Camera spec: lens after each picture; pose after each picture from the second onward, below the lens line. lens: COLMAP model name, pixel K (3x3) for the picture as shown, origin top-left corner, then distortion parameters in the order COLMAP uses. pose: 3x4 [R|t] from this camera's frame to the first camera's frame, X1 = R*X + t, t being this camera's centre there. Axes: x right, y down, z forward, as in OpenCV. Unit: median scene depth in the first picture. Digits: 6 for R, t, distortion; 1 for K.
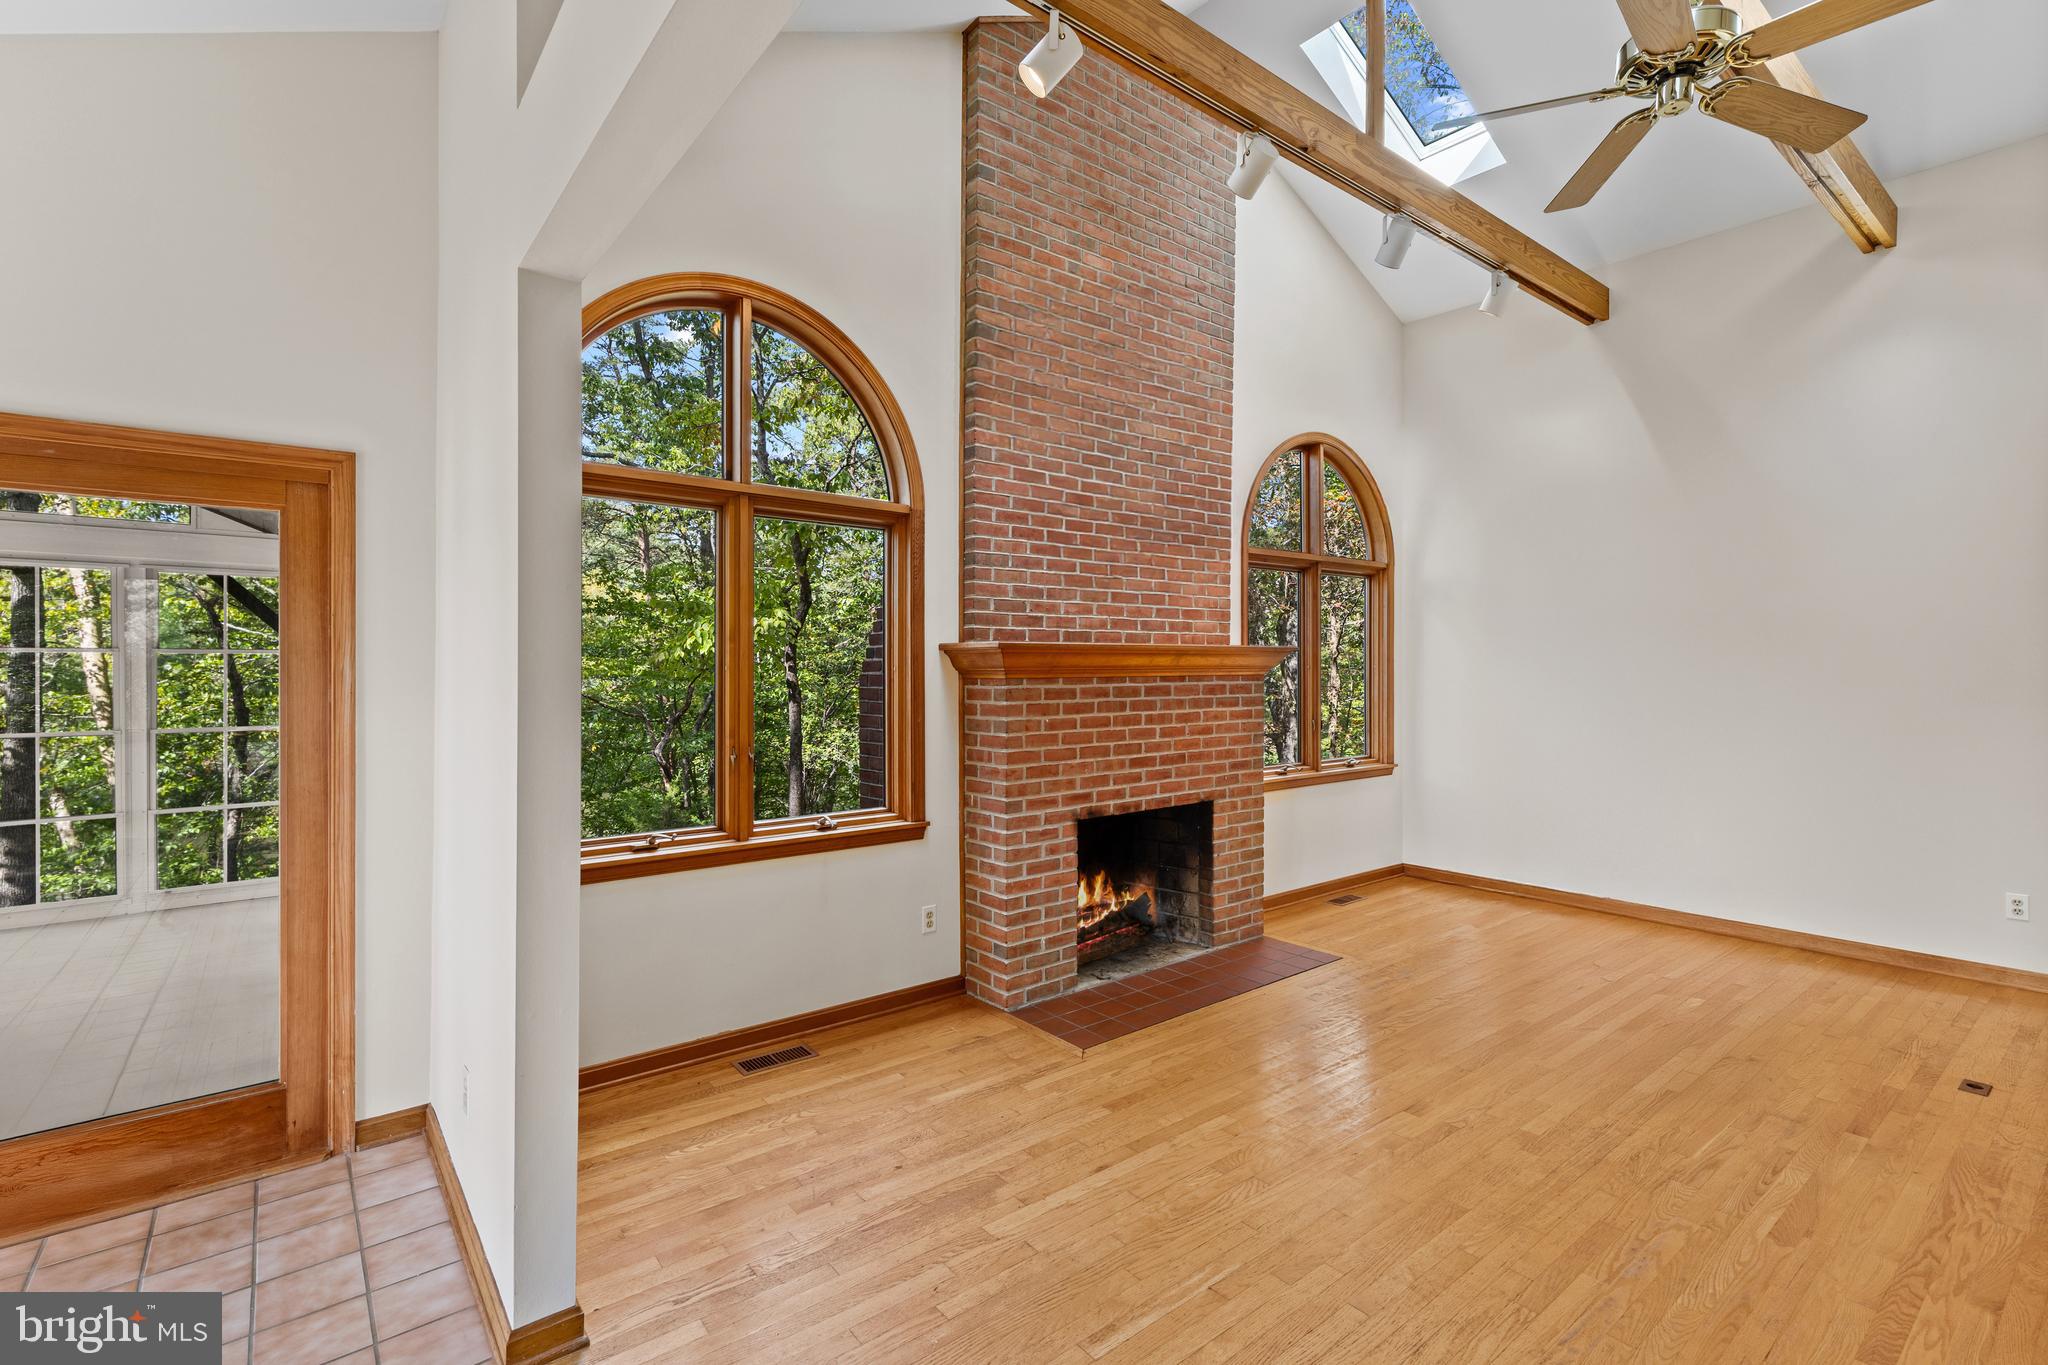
lens RADIAL K [[931.3, 0, 1025.4], [0, 931.3, 679.5], [0, 0, 1]] dist [-0.002275, -0.001119]
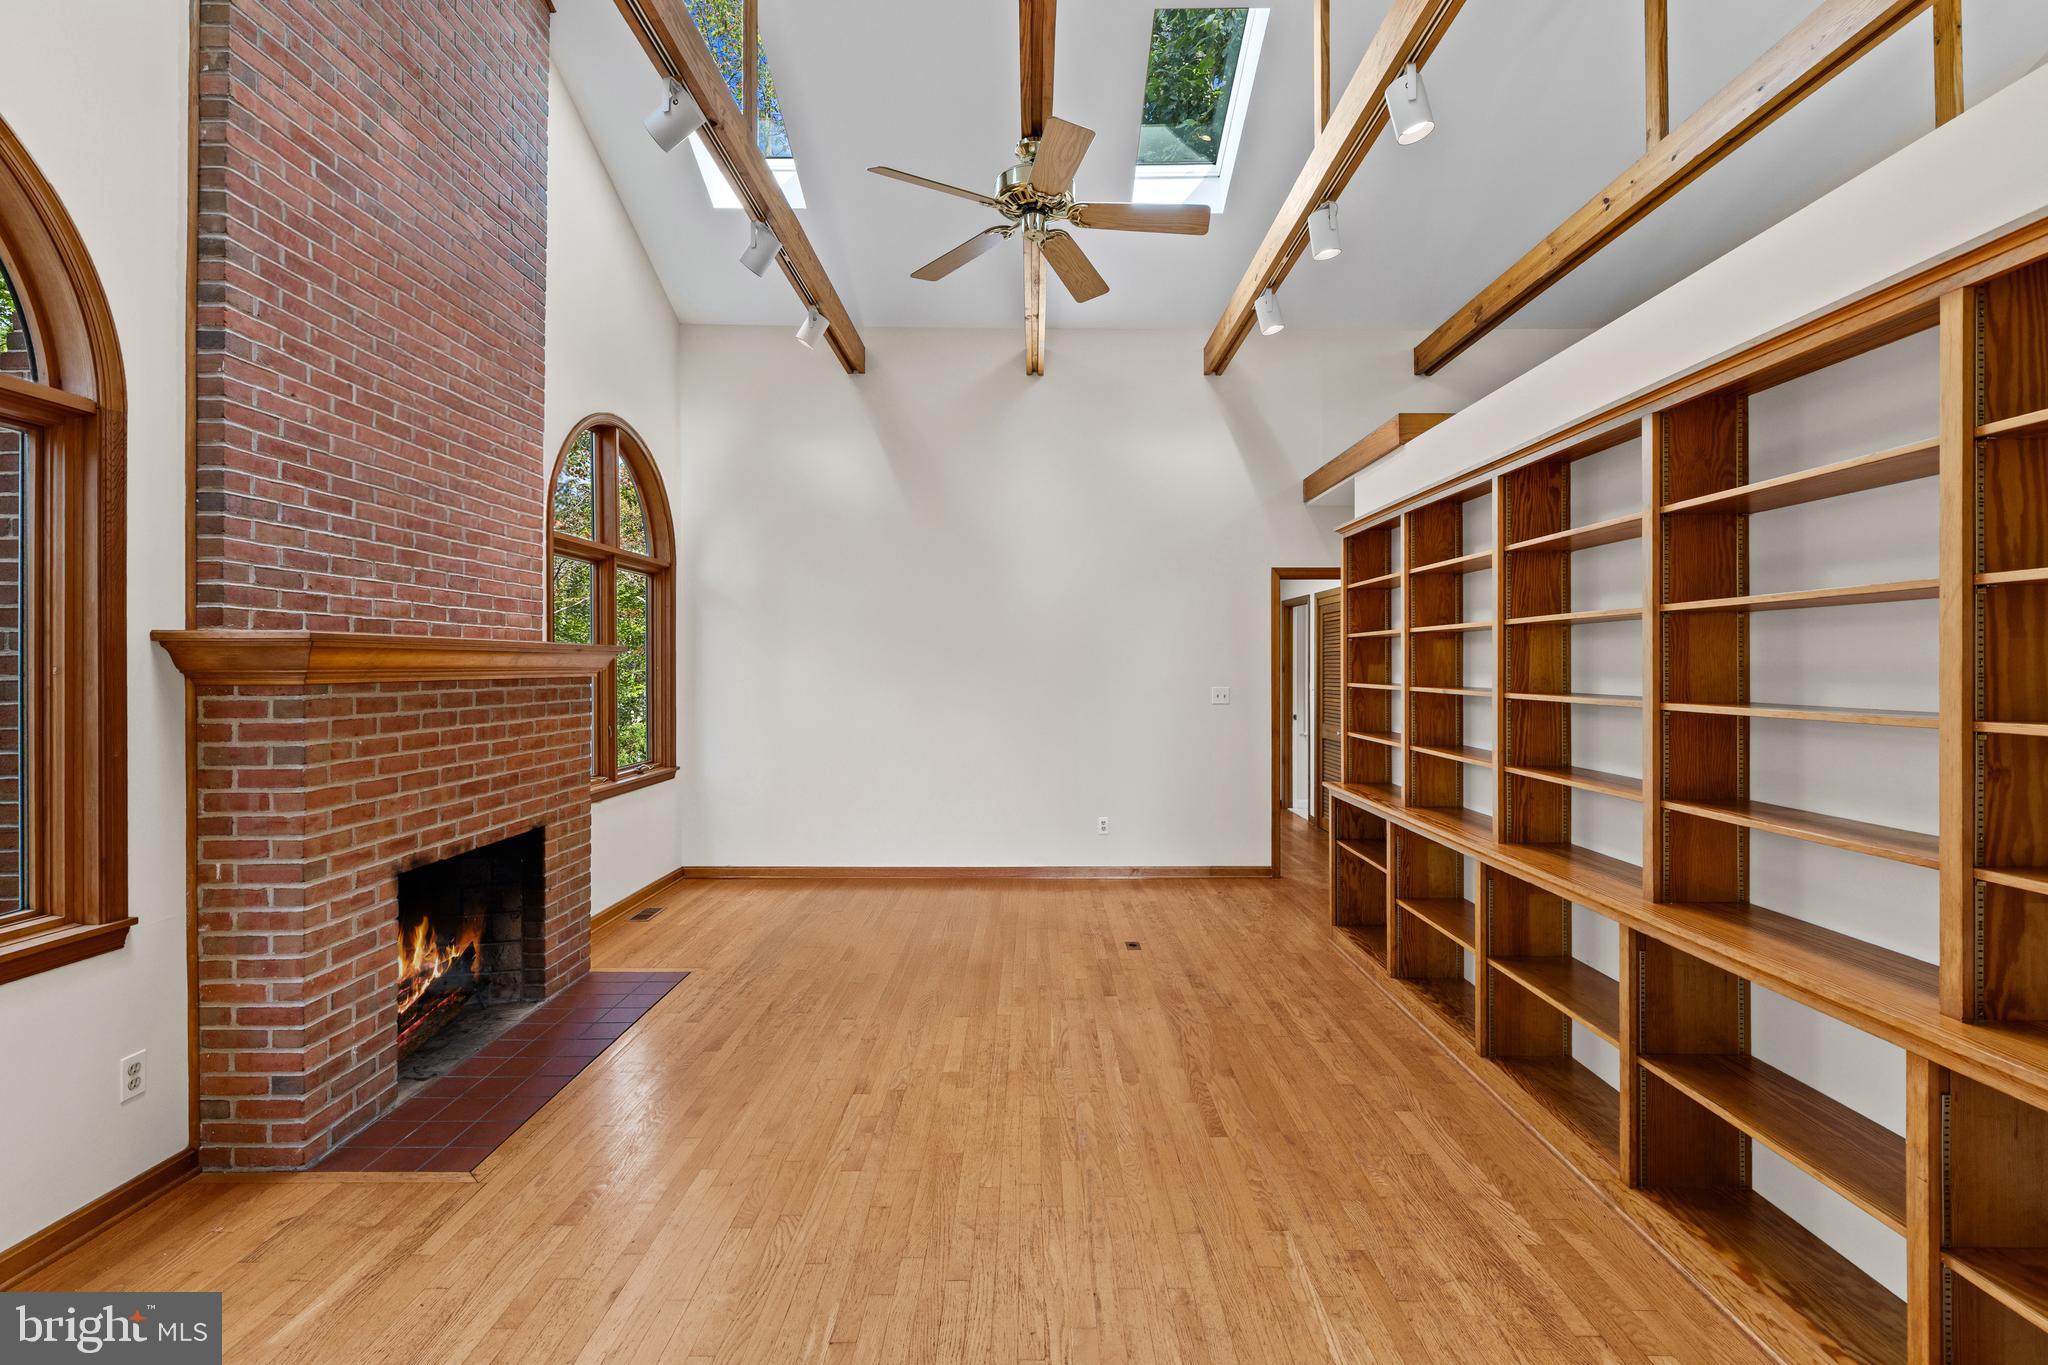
lens RADIAL K [[931.3, 0, 1029.7], [0, 931.3, 671.4], [0, 0, 1]] dist [-0.002275, -0.001119]
pose [[0.613203, -0.000012, 0.789926, -0.220666], [0.007386, 0.999956, -0.005718, -0.002761], [-0.789891, 0.009340, 0.613176, 0.147108]]
